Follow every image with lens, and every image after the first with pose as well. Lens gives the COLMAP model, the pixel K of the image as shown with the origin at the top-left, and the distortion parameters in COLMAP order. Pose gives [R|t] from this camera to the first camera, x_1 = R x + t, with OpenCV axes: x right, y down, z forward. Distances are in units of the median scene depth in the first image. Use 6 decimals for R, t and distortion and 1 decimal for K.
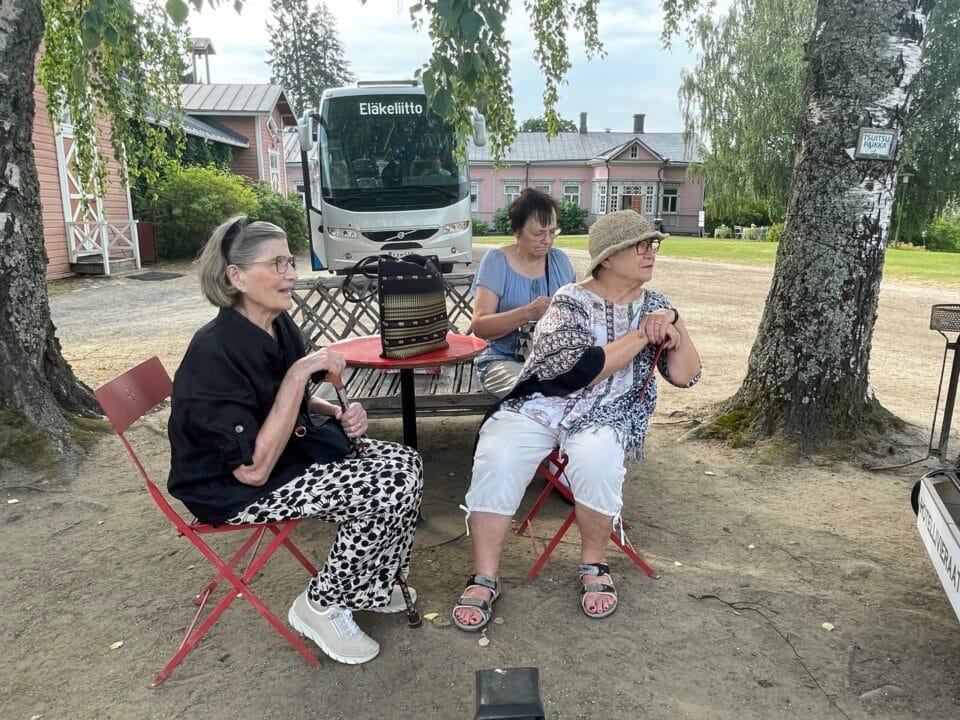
lens RADIAL K [[671.9, 0, 478.0], [0, 671.9, 361.7], [0, 0, 1]] dist [0.006944, 0.001298]
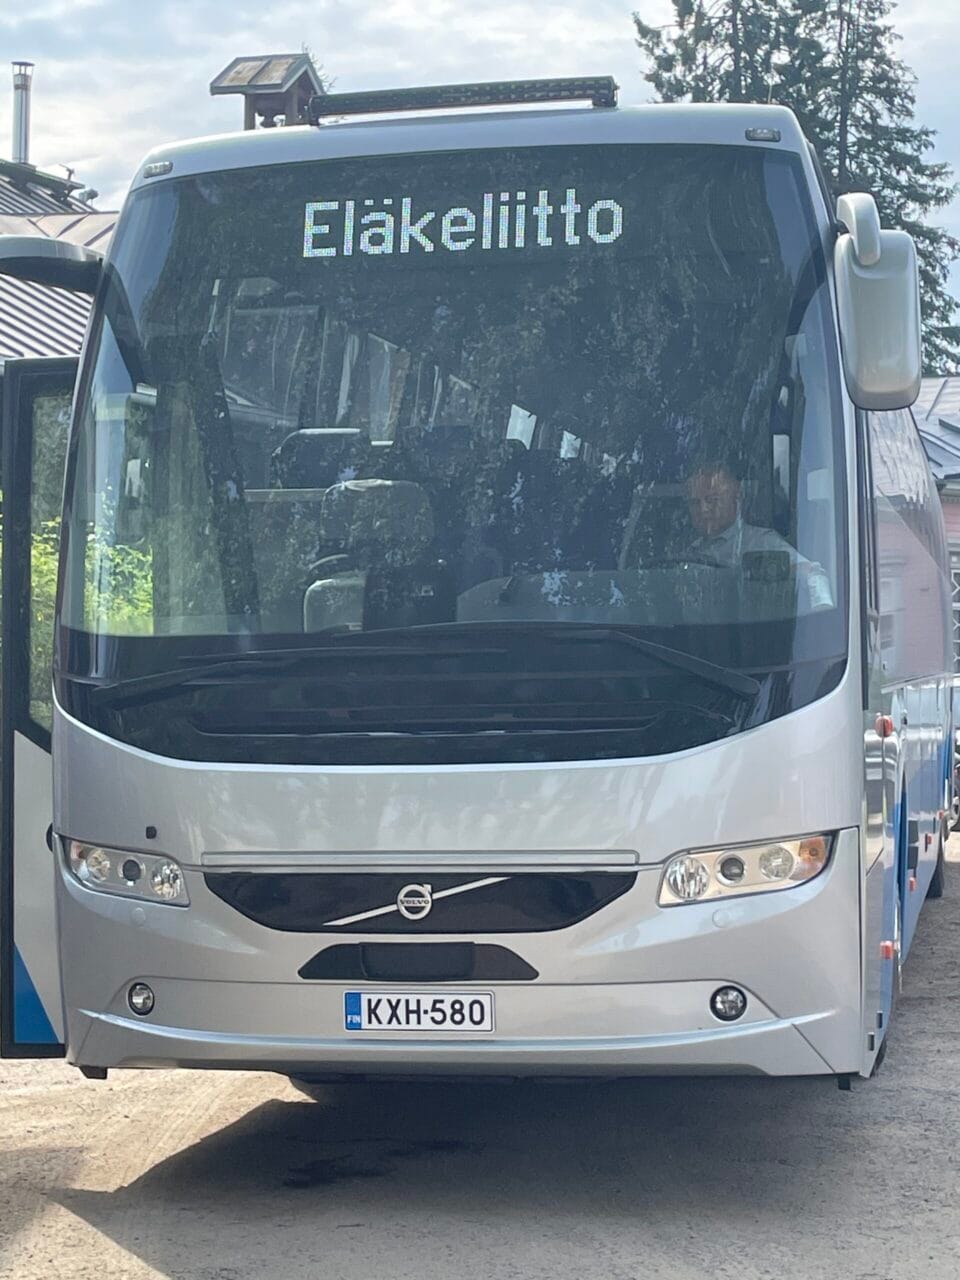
lens RADIAL K [[2512.7, 0, 479.4], [0, 2512.7, 636.5], [0, 0, 1]] dist [0.388173, 0.000000]
pose [[0.940643, 0.019891, -0.338814, 0.118502], [-0.095295, 0.973602, -0.207408, -0.116789], [0.325744, 0.227384, 0.917707, 0.374973]]
